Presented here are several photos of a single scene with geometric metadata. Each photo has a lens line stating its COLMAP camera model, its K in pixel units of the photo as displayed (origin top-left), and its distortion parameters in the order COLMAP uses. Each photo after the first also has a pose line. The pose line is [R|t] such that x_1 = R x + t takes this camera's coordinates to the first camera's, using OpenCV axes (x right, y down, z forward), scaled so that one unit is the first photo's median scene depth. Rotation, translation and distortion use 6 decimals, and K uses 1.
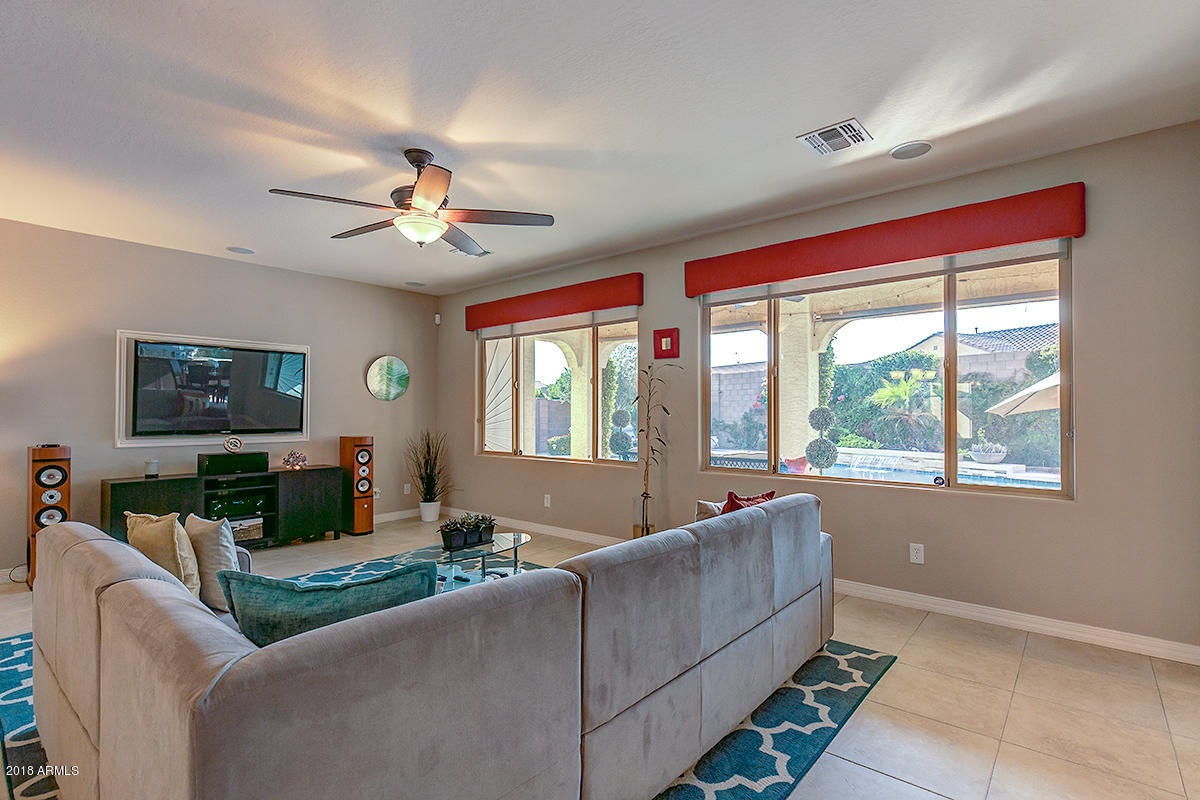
lens RADIAL K [[564.0, 0, 600.0], [0, 564.0, 400.0], [0, 0, 1]] dist [-0.000166, -0.000436]
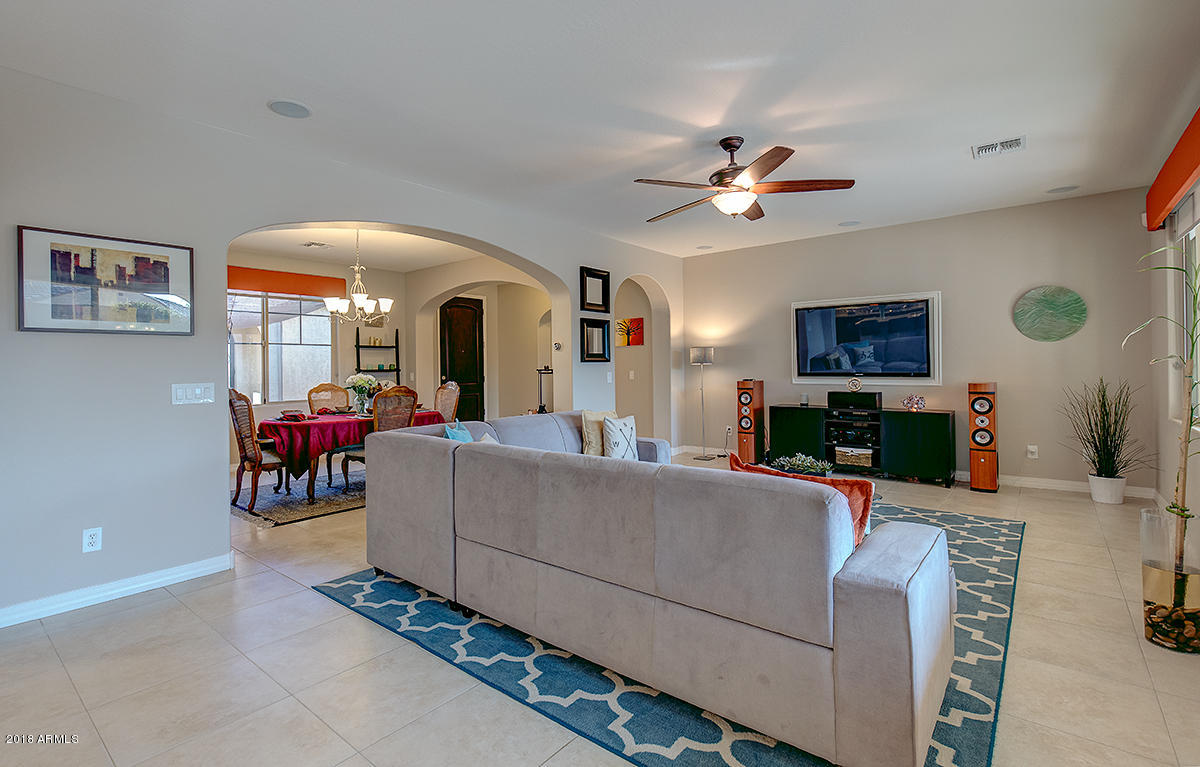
lens RADIAL K [[554.1, 0, 598.9], [0, 554.1, 359.3], [0, 0, 1]] dist [0.003573, 0.000488]
pose [[0.024996, -0.010577, -0.999632, 0.517245], [0.031909, 0.999443, -0.009777, 0.017707], [0.999178, -0.031653, 0.025320, 0.417905]]
